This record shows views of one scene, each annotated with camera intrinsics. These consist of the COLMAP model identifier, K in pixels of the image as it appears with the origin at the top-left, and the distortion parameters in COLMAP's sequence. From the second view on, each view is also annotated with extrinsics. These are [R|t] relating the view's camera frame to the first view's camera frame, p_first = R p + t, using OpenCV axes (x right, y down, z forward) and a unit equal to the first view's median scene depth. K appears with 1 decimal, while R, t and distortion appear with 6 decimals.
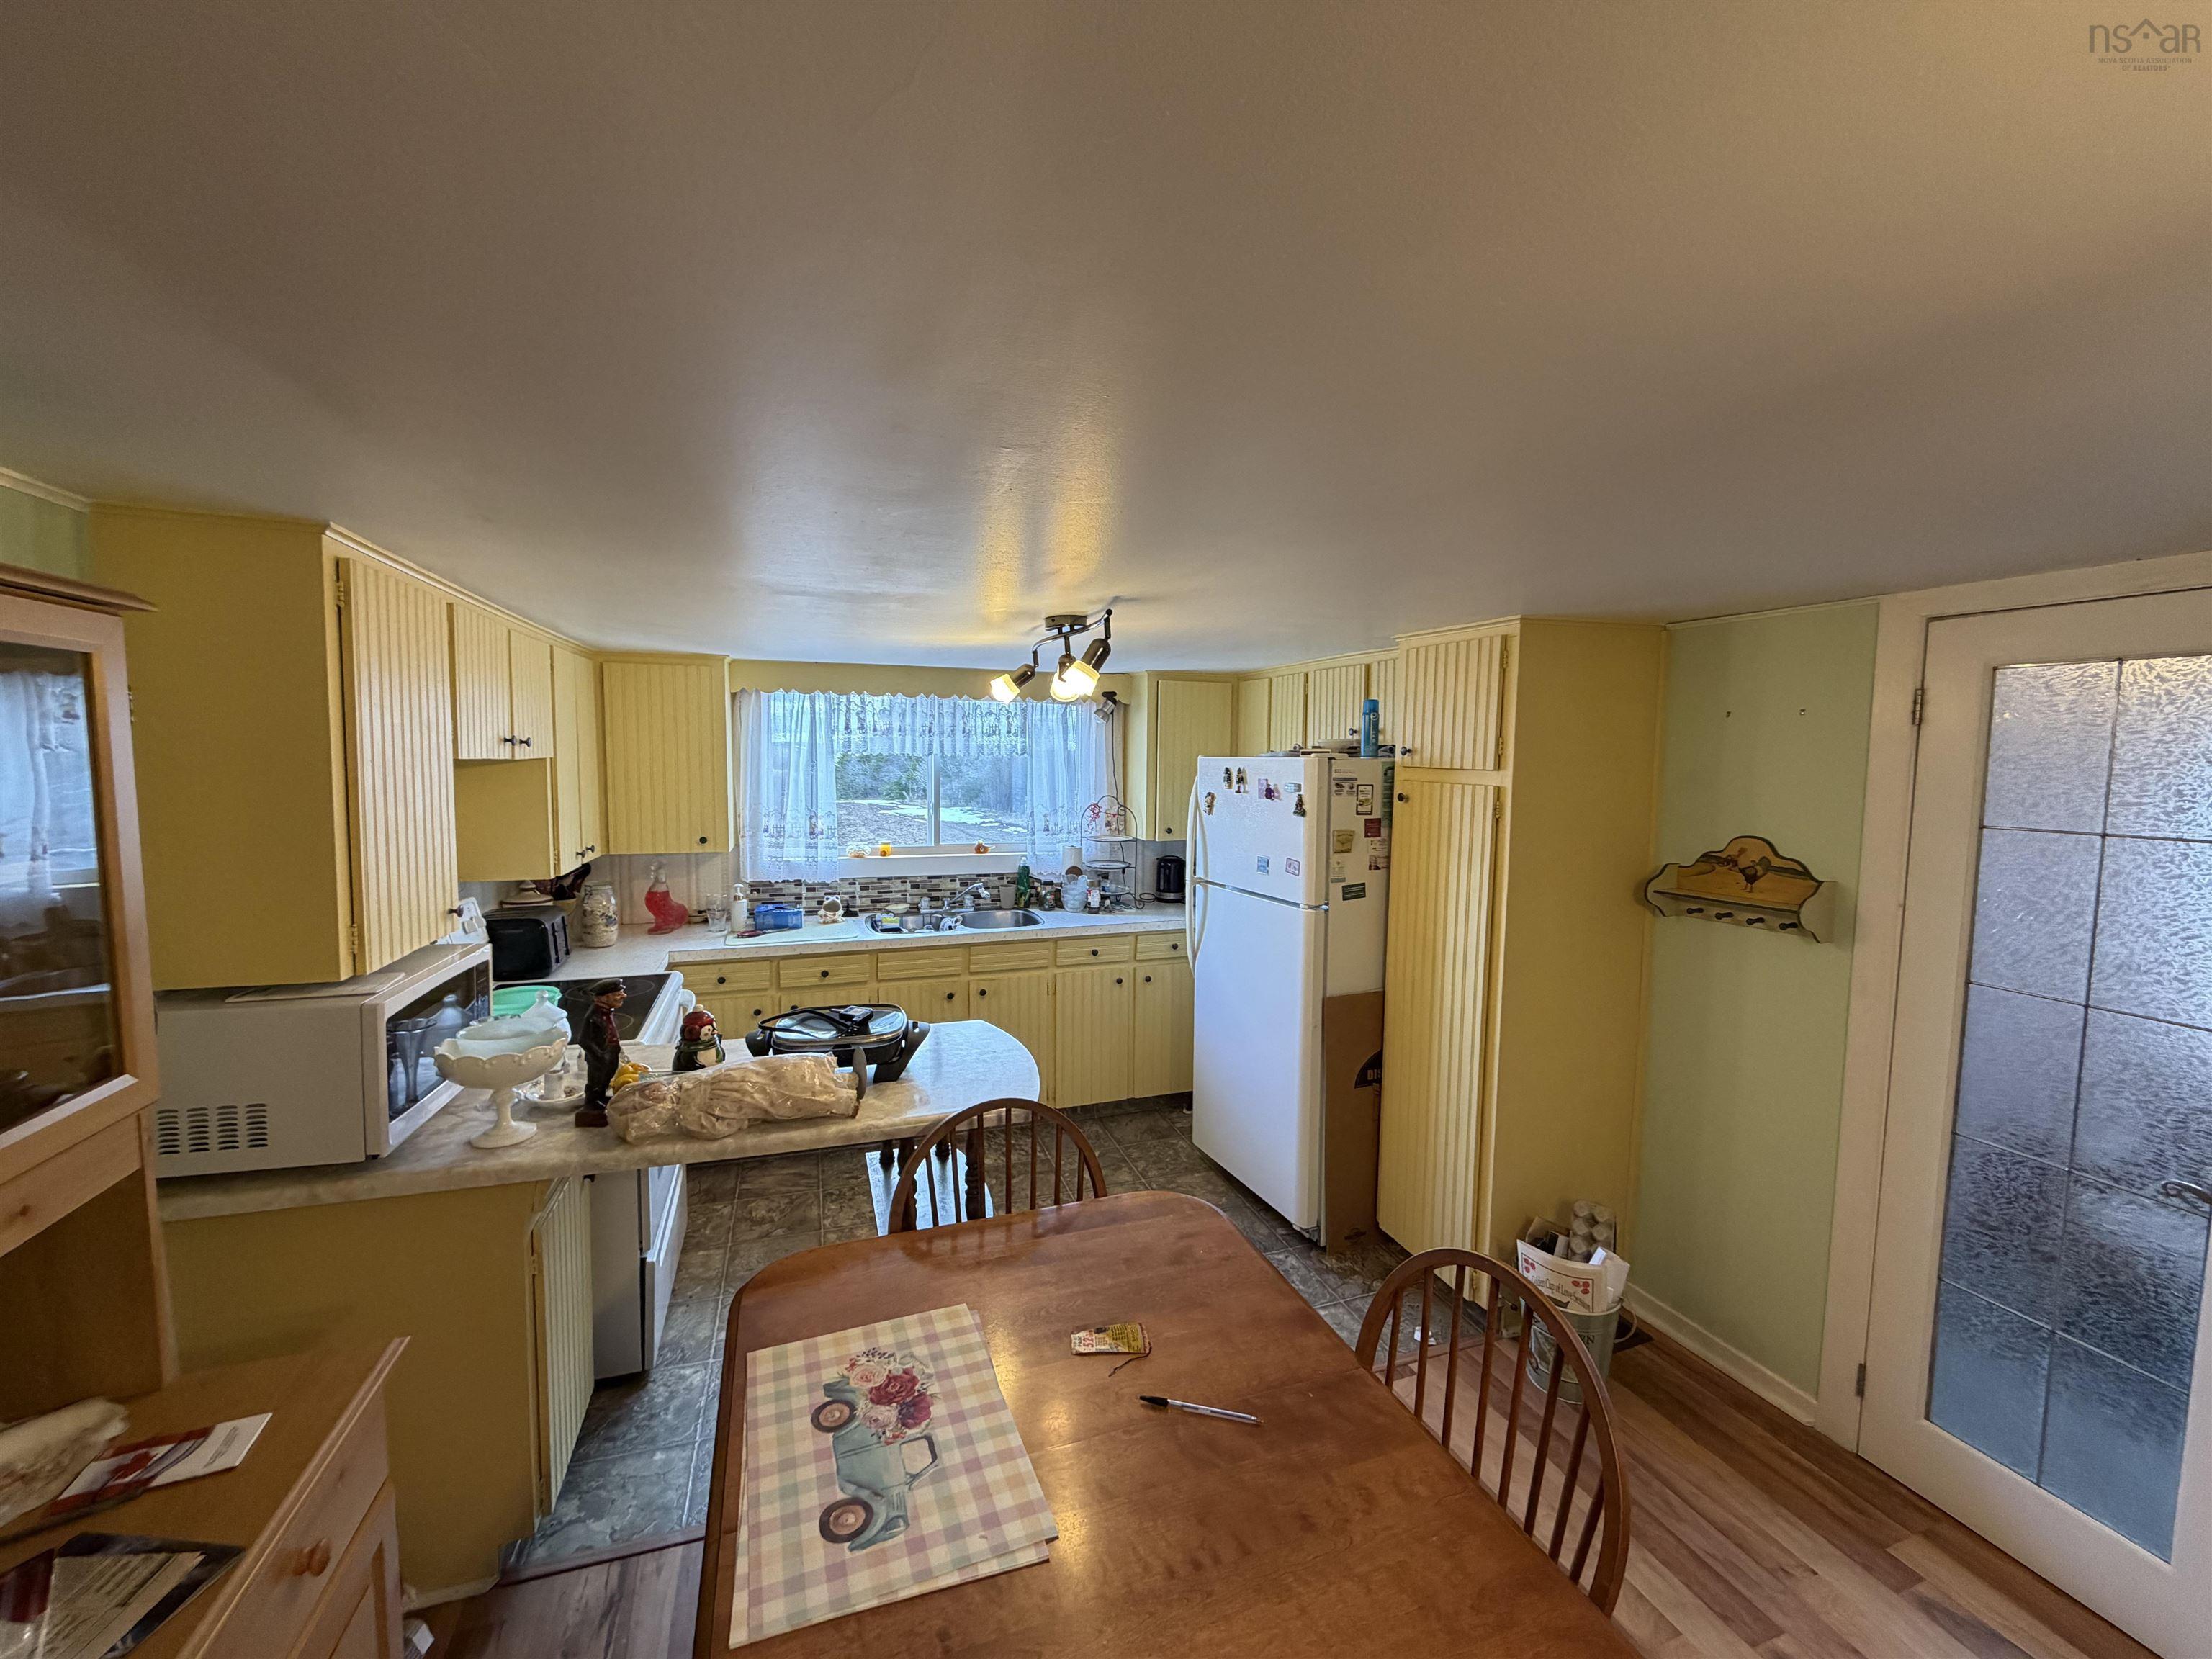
lens RADIAL K [[883.4, 0, 1101.8], [0, 883.4, 827.0], [0, 0, 1]] dist [0.001535, -0.000027]
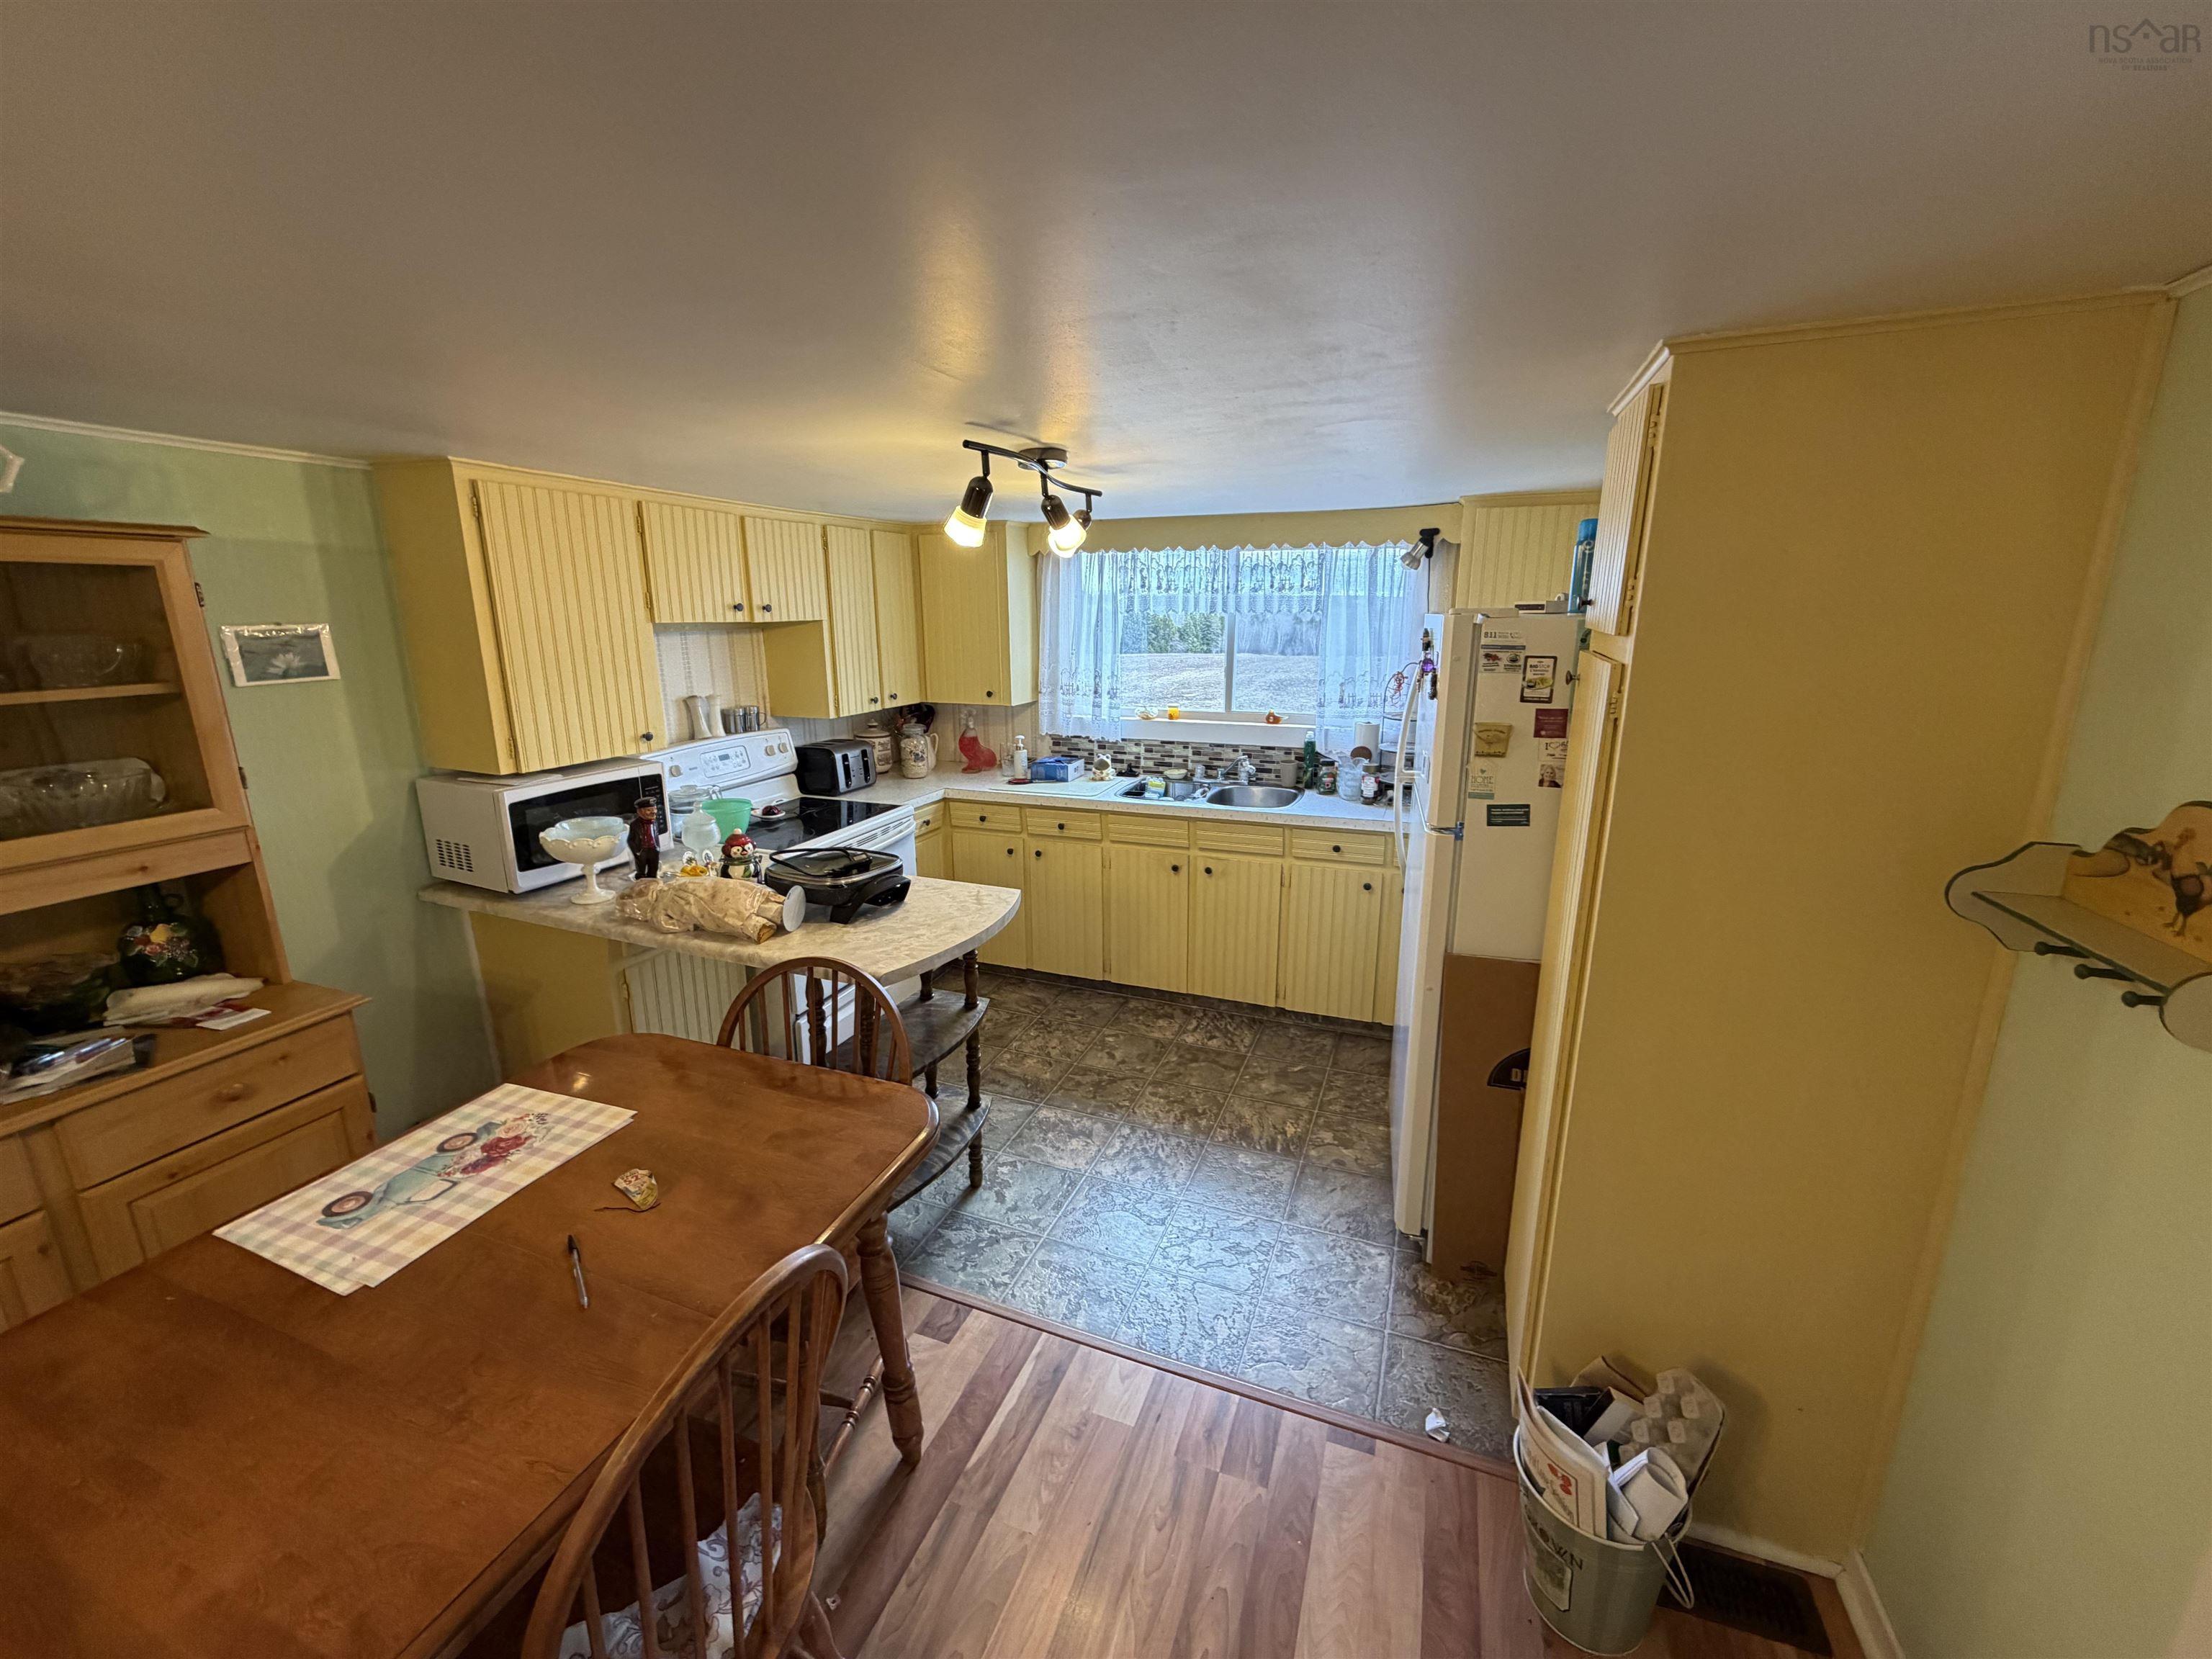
lens RADIAL K [[883.4, 0, 1096.7], [0, 883.4, 825.9], [0, 0, 1]] dist [0.001535, -0.000027]
pose [[0.758751, 0.142905, -0.635512, 0.480045], [-0.041544, 0.984268, 0.171728, -0.023003], [0.650055, -0.103897, 0.752751, 0.278544]]
